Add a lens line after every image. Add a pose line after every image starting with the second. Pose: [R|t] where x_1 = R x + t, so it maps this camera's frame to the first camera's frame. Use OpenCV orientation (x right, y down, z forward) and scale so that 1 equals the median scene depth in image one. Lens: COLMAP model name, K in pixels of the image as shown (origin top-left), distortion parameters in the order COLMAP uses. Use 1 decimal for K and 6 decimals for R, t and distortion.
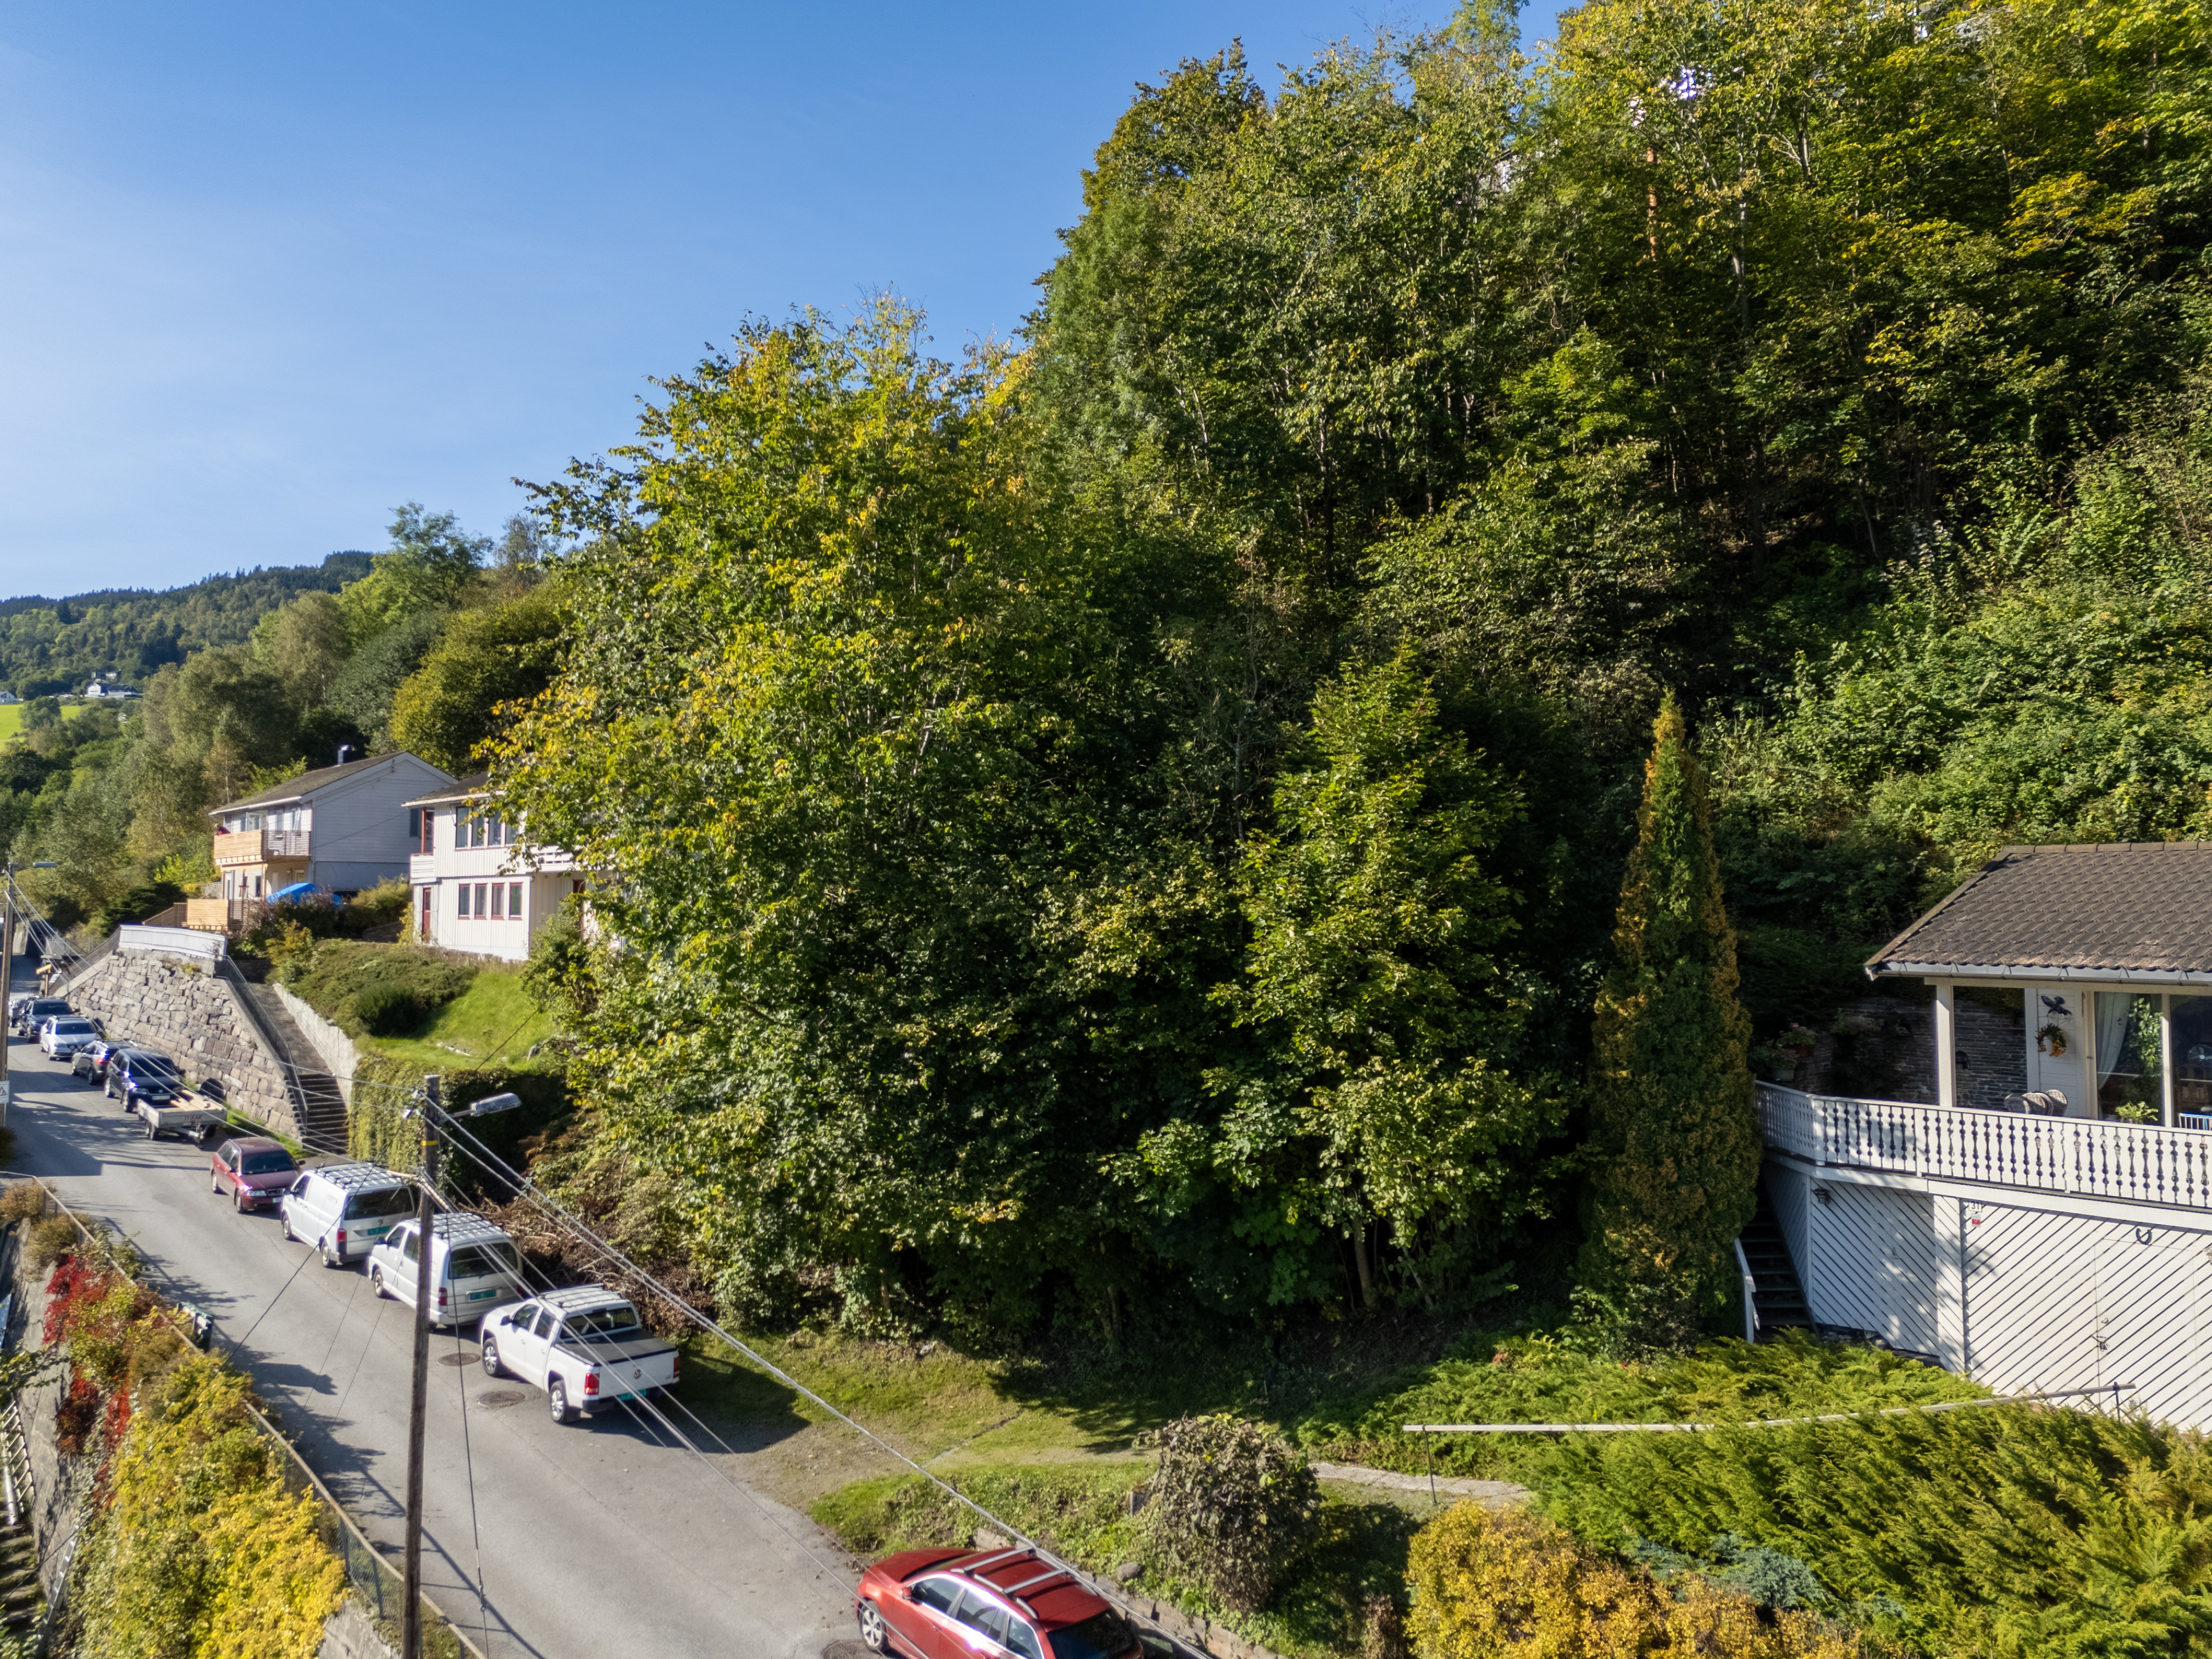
lens RADIAL K [[1546.4, 0, 1106.3], [0, 1546.4, 830.0], [0, 0, 1]] dist [0.013059, 0.003876]
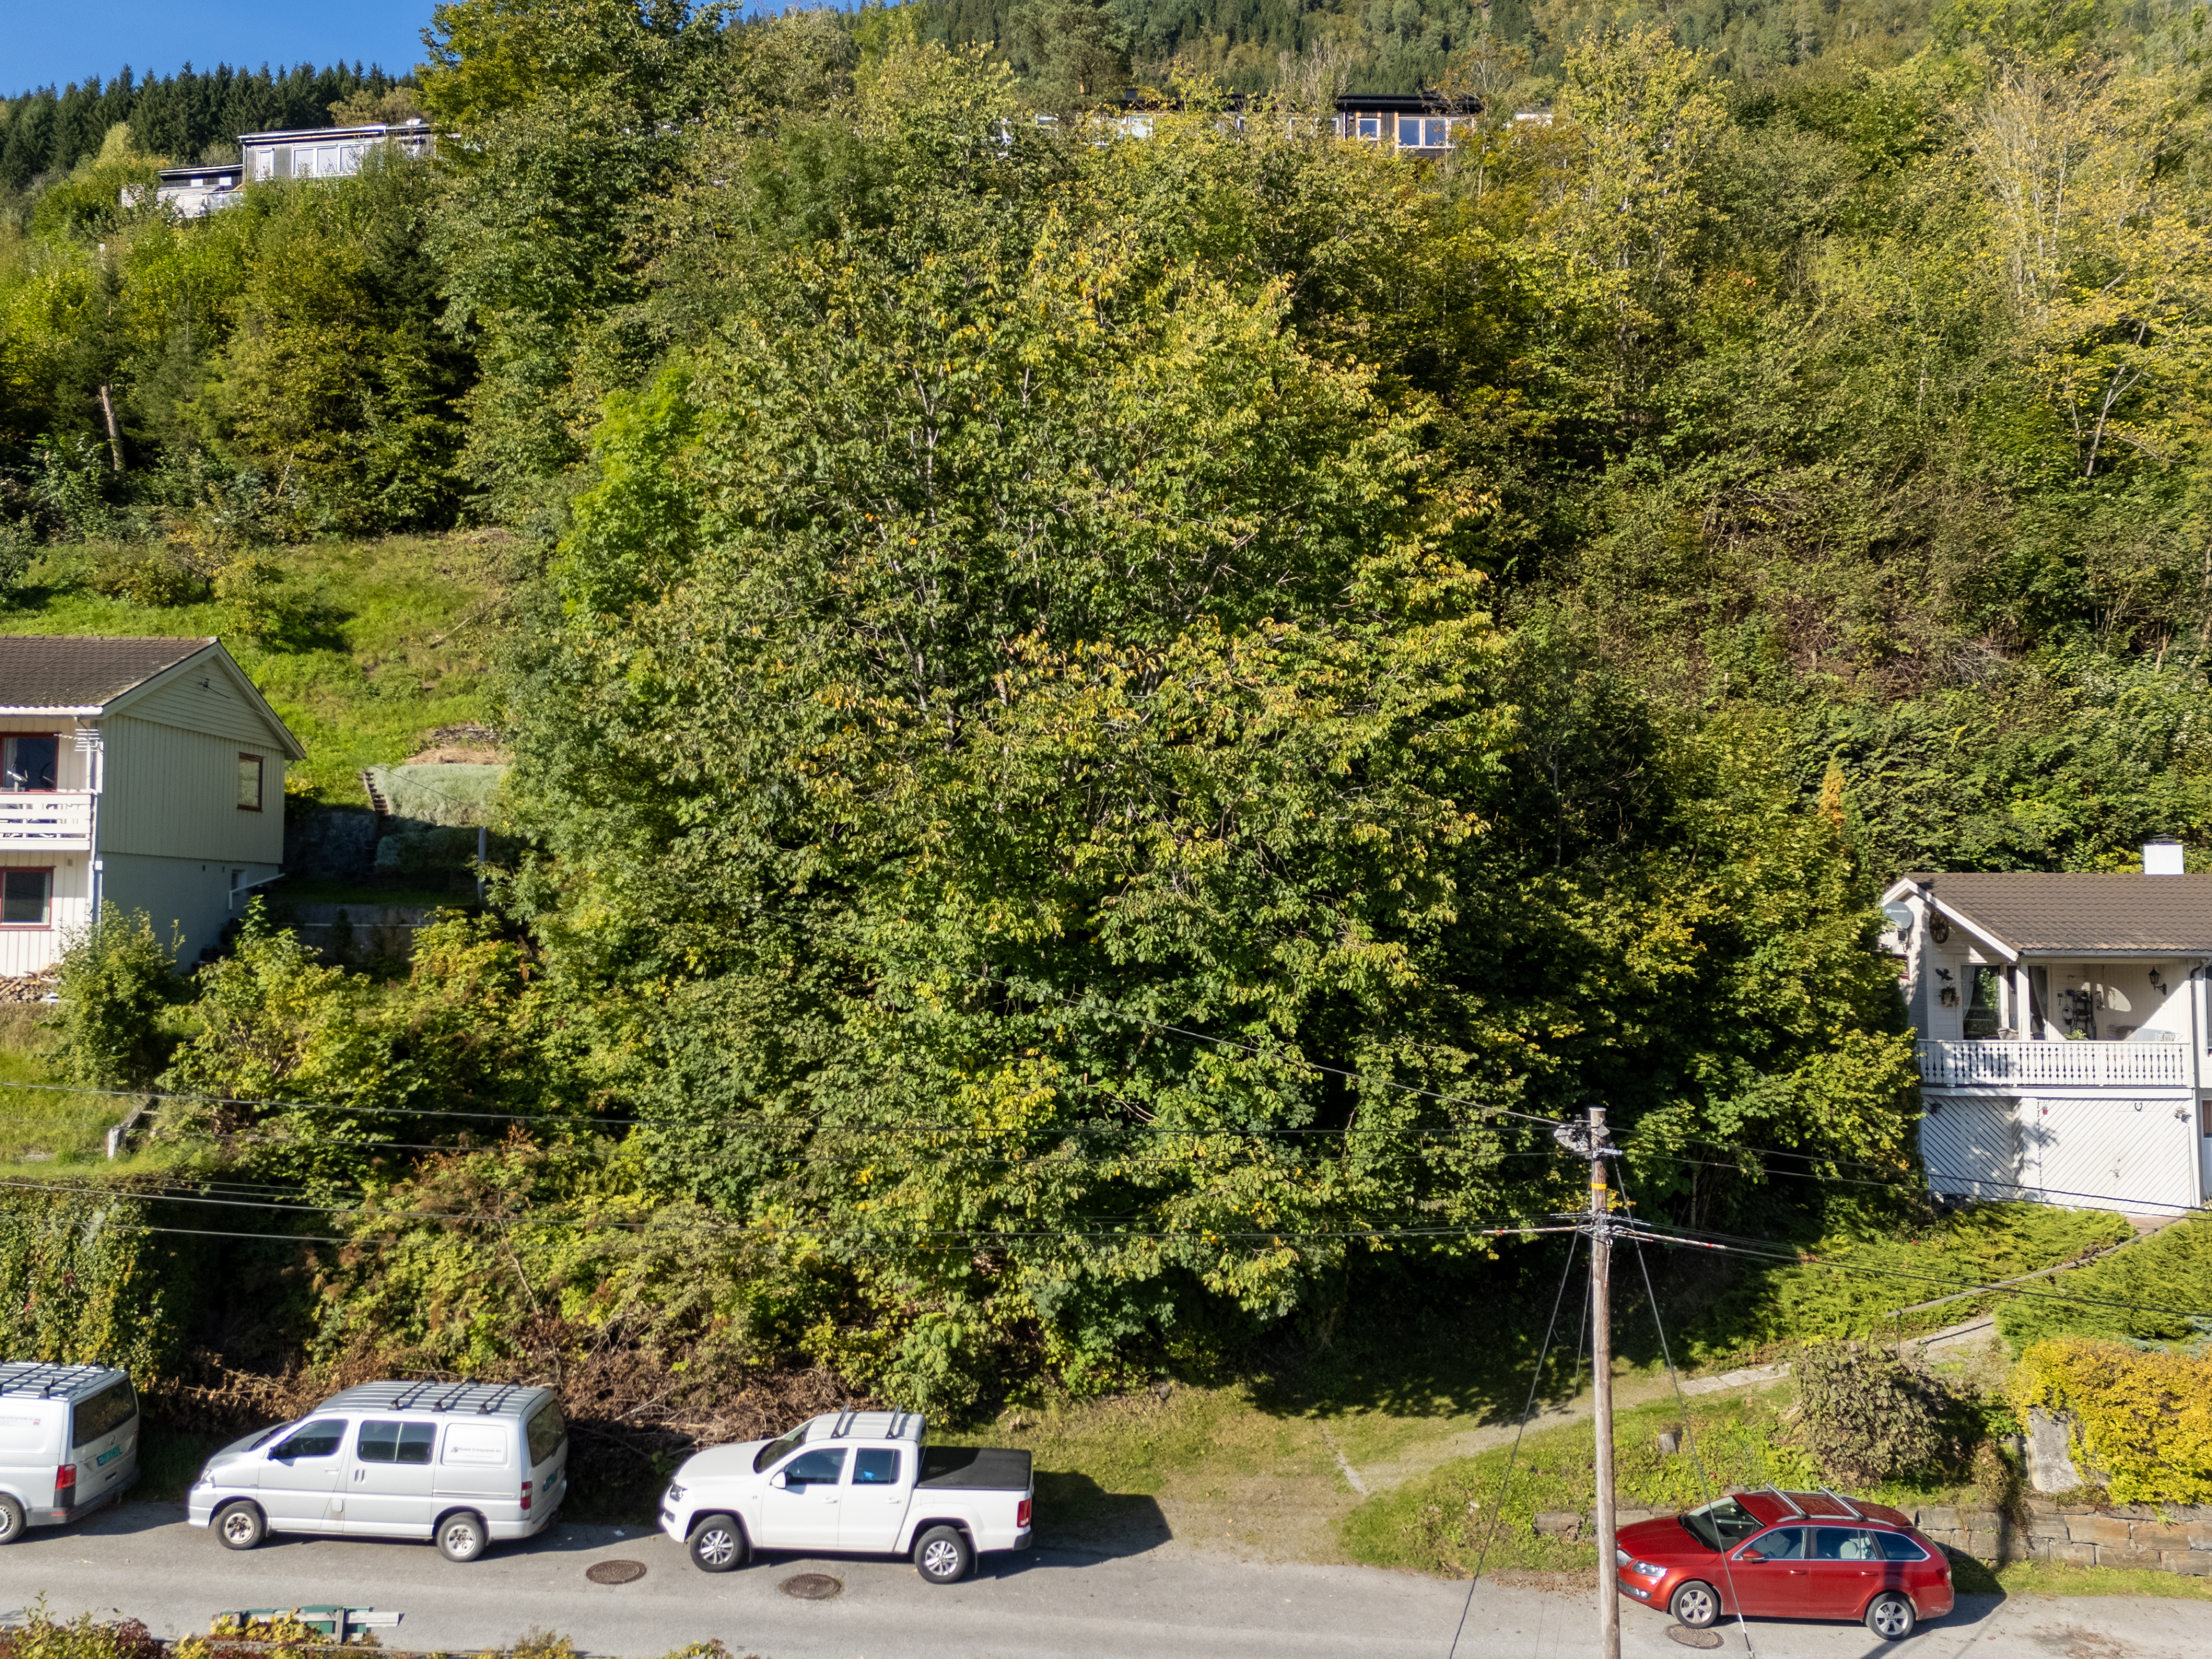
lens RADIAL K [[1546.4, 0, 1106.0], [0, 1546.4, 838.7], [0, 0, 1]] dist [0.013059, 0.003876]
pose [[0.705334, 0.021485, 0.708549, -1.181197], [-0.030982, 0.999520, 0.000534, 0.004603], [-0.708197, -0.022329, 0.705661, 0.545658]]
